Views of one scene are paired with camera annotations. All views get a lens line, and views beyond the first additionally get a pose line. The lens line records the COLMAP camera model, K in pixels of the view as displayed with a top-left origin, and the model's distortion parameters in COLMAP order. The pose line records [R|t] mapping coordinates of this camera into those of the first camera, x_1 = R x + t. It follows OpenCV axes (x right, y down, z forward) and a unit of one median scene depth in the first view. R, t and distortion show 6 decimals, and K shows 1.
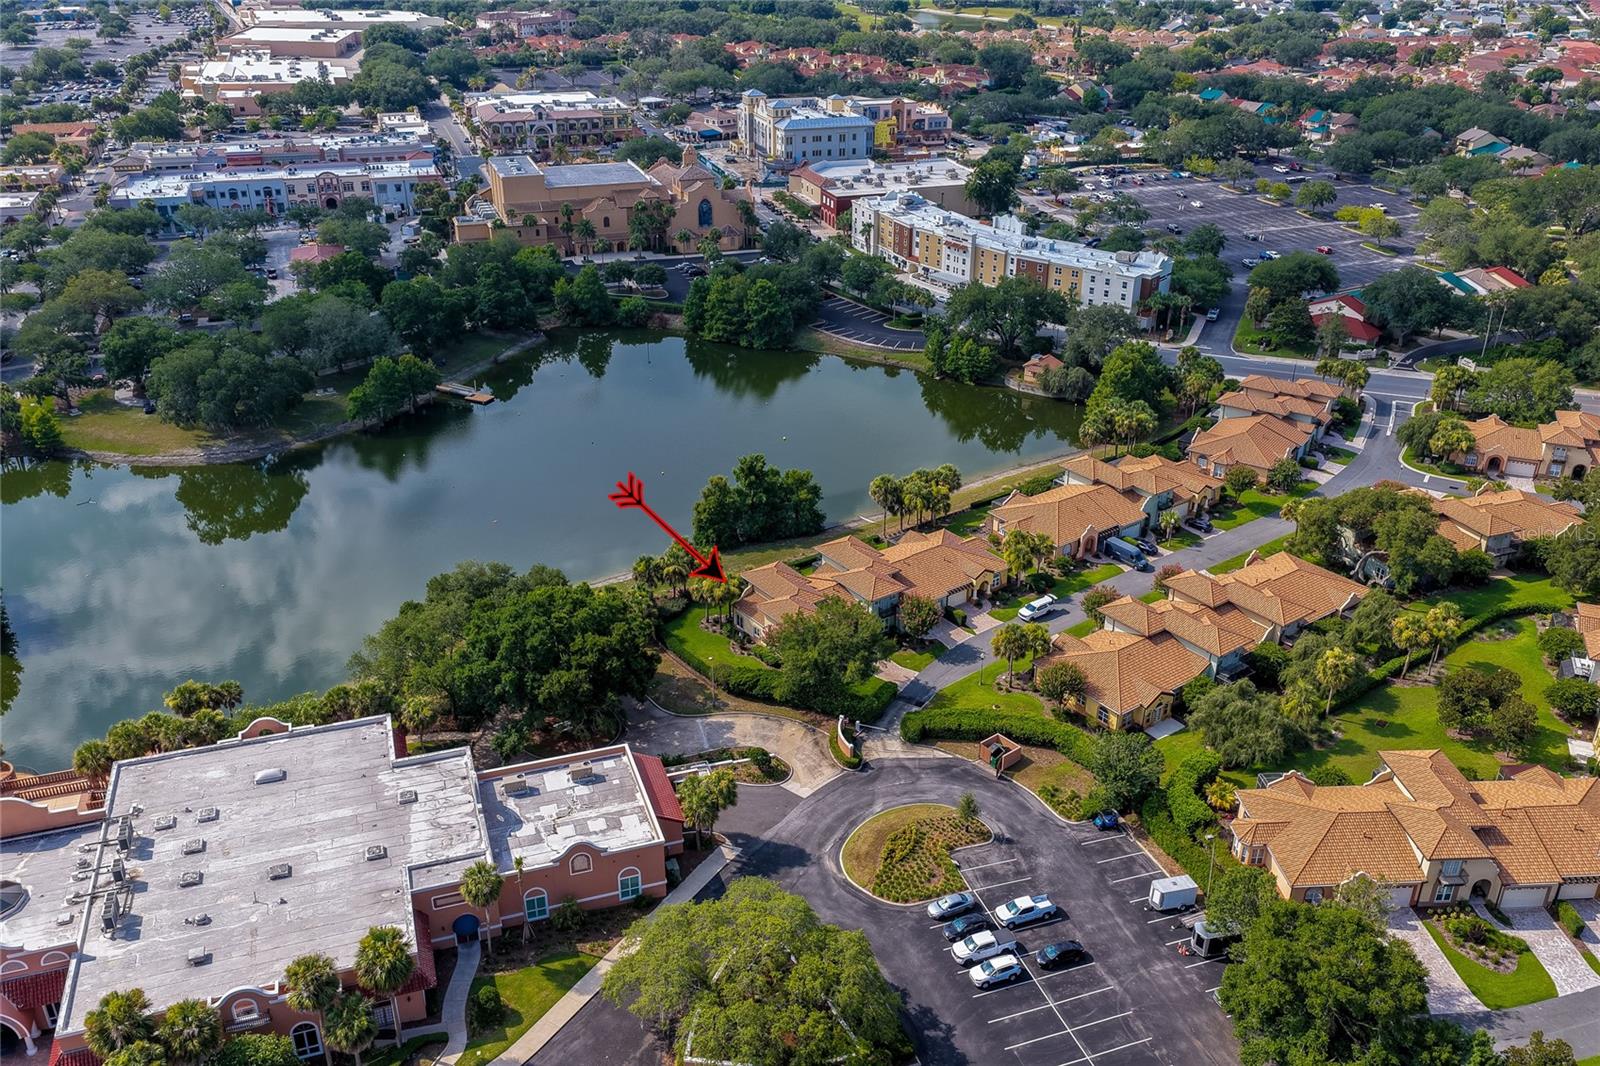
lens RADIAL K [[1319.5, 0, 857.0], [0, 1319.5, 508.2], [0, 0, 1]] dist [-0.004692, 0.058759]
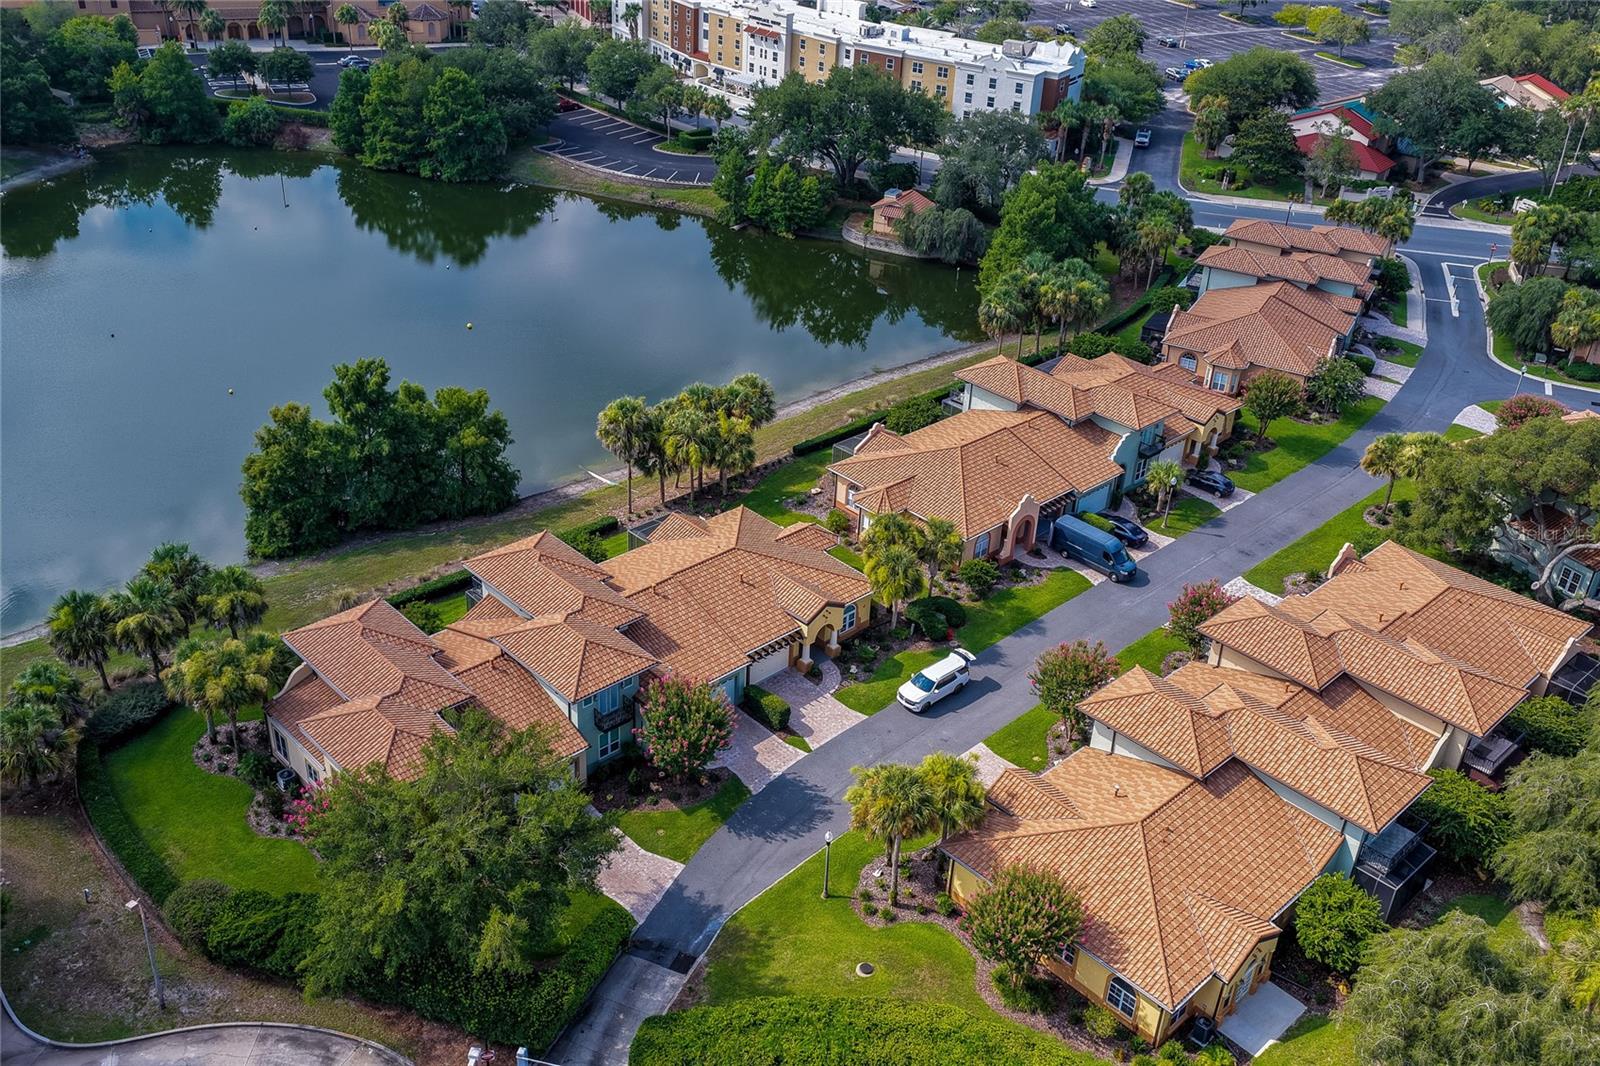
lens RADIAL K [[1319.5, 0, 857.0], [0, 1319.5, 508.2], [0, 0, 1]] dist [-0.004692, 0.058759]
pose [[0.990465, -0.023436, 0.135756, 0.035830], [0.011459, 0.996024, 0.088342, -0.024456], [-0.137287, -0.085944, 0.986796, 0.433075]]
